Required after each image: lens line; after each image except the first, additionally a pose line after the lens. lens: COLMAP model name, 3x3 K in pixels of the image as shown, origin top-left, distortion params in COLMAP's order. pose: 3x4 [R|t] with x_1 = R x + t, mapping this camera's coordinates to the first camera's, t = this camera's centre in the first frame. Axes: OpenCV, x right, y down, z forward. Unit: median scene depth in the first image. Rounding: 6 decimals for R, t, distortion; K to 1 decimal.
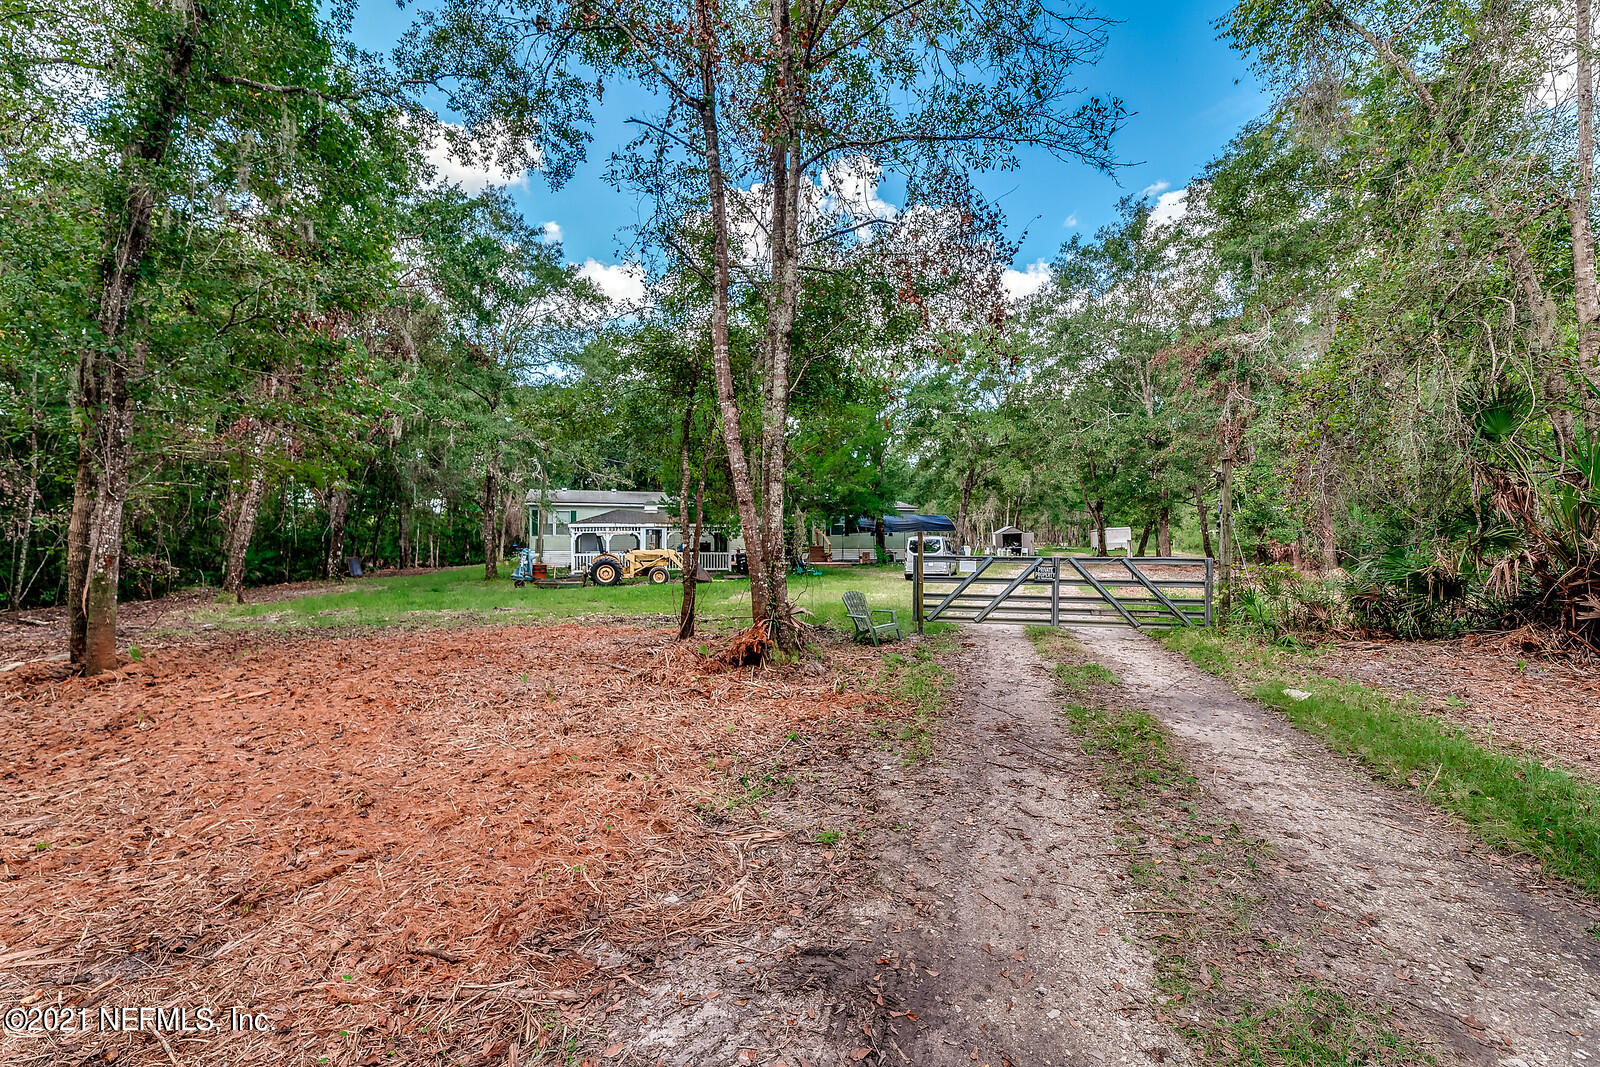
lens RADIAL K [[664.5, 0, 800.0], [0, 664.5, 533.5], [0, 0, 1]] dist [0.000490, 0.000046]
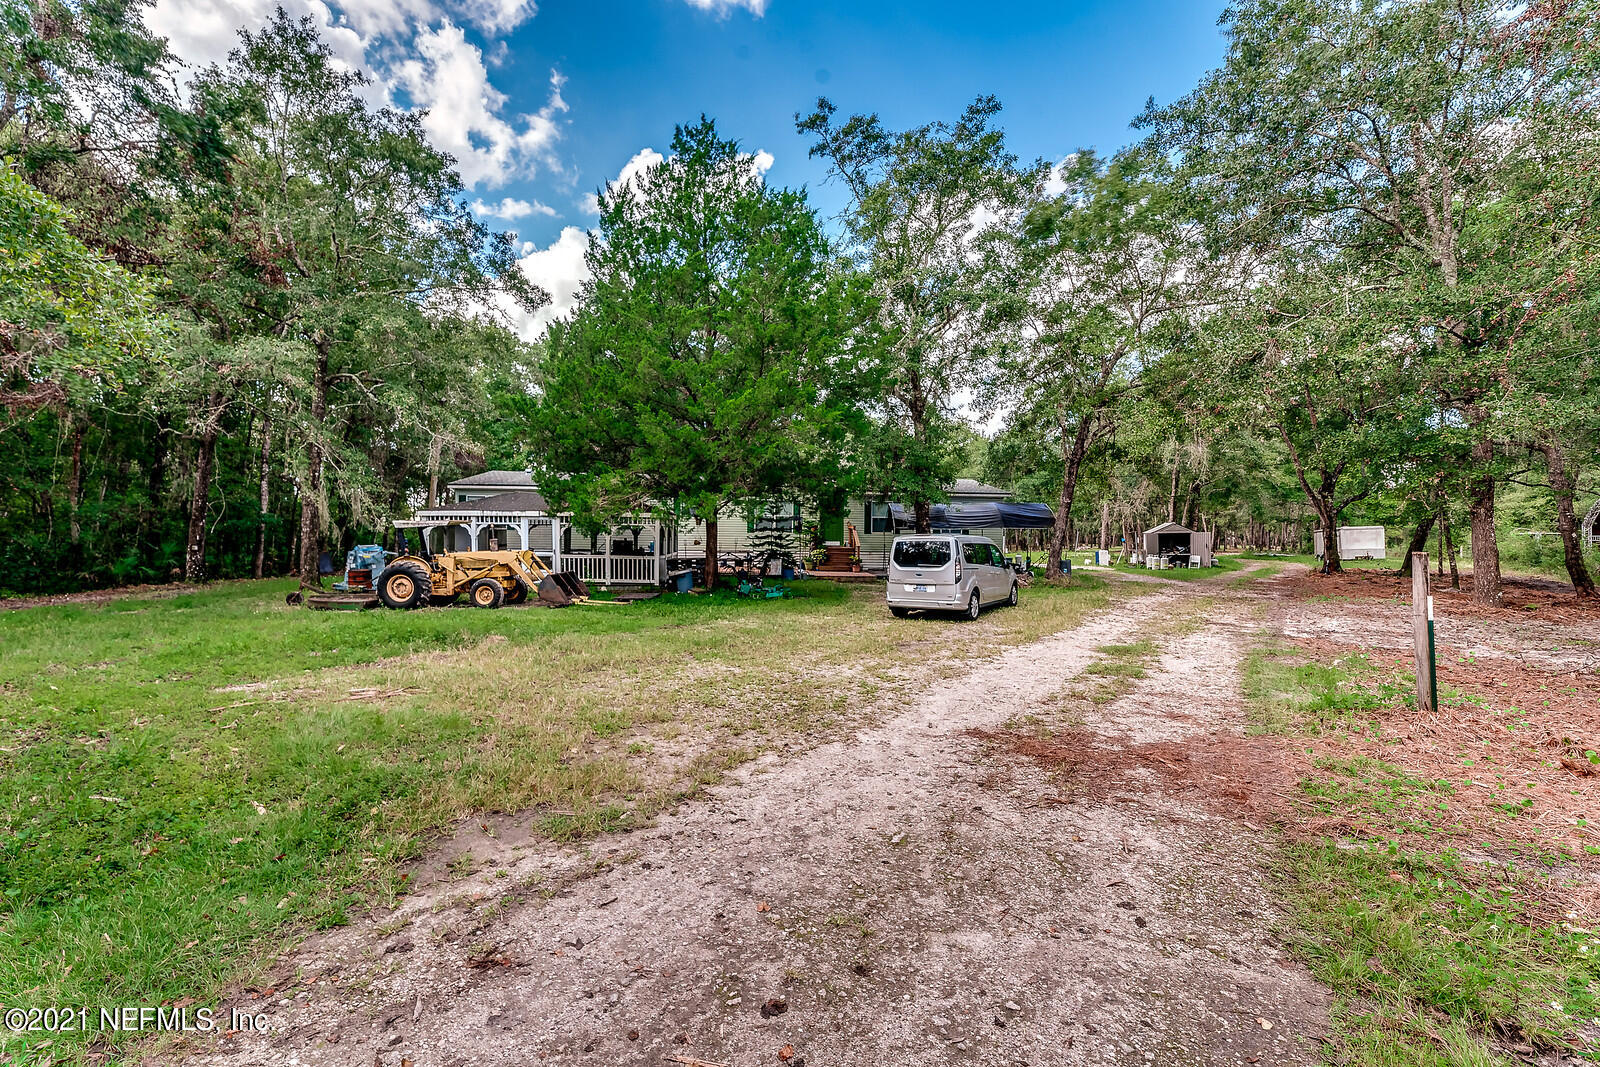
lens RADIAL K [[664.5, 0, 800.0], [0, 664.5, 533.5], [0, 0, 1]] dist [0.000490, 0.000046]
pose [[0.967786, 0.010811, -0.251542, 0.123997], [-0.010157, 0.999941, 0.003899, 0.001391], [0.251570, -0.001219, 0.967838, 0.260364]]
